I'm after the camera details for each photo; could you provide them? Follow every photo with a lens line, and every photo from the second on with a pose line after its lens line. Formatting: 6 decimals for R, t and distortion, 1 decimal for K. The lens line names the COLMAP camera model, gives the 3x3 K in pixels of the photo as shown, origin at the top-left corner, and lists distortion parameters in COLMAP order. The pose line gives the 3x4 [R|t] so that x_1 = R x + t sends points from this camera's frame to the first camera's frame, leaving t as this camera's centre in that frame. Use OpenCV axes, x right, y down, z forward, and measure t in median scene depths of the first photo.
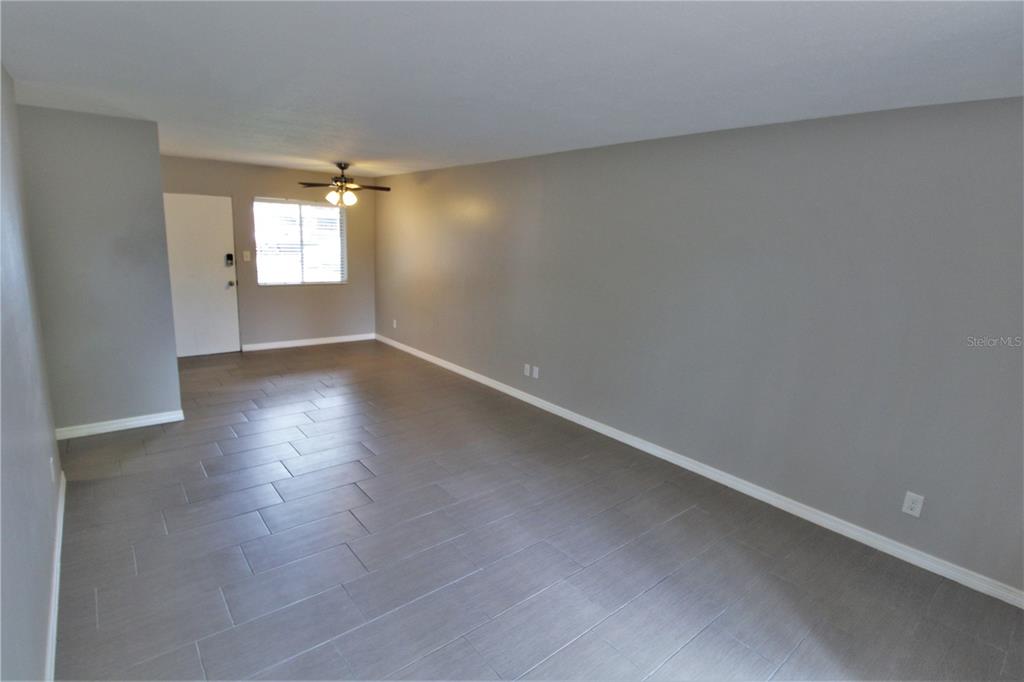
lens RADIAL K [[488.9, 0, 512.0], [0, 488.9, 341.0], [0, 0, 1]] dist [-0.000066, -0.000064]
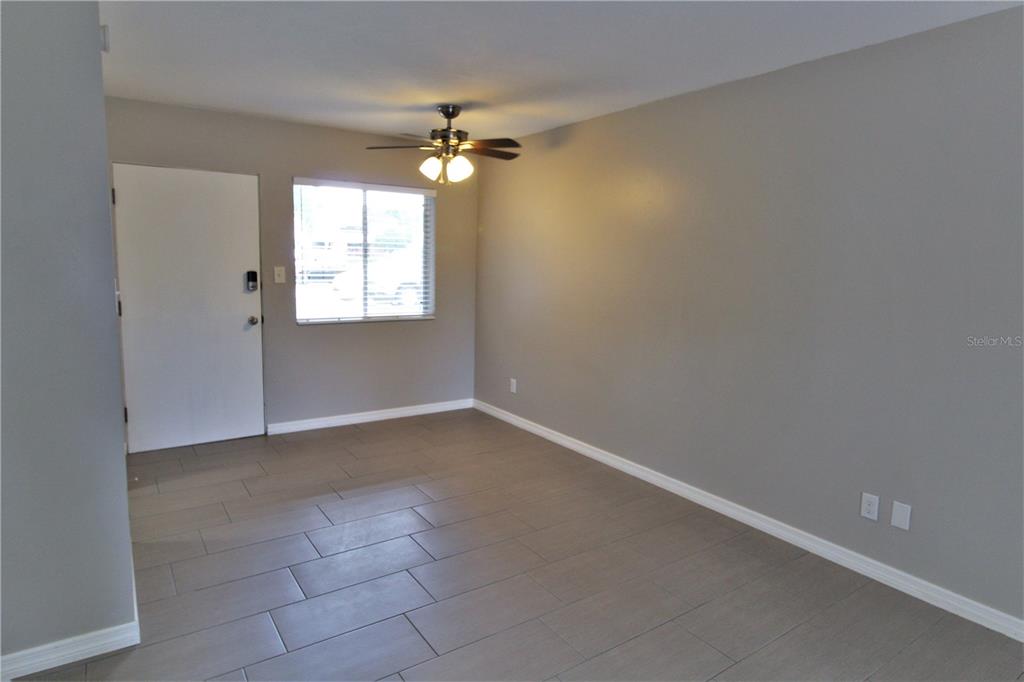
lens RADIAL K [[555.2, 0, 512.0], [0, 555.2, 341.0], [0, 0, 1]] dist [-0.025785, 0.000220]
pose [[0.996871, -0.005680, -0.078843, -0.205991], [0.000338, 0.997712, -0.067607, -0.047316], [0.079046, 0.067368, 0.994592, 0.356123]]
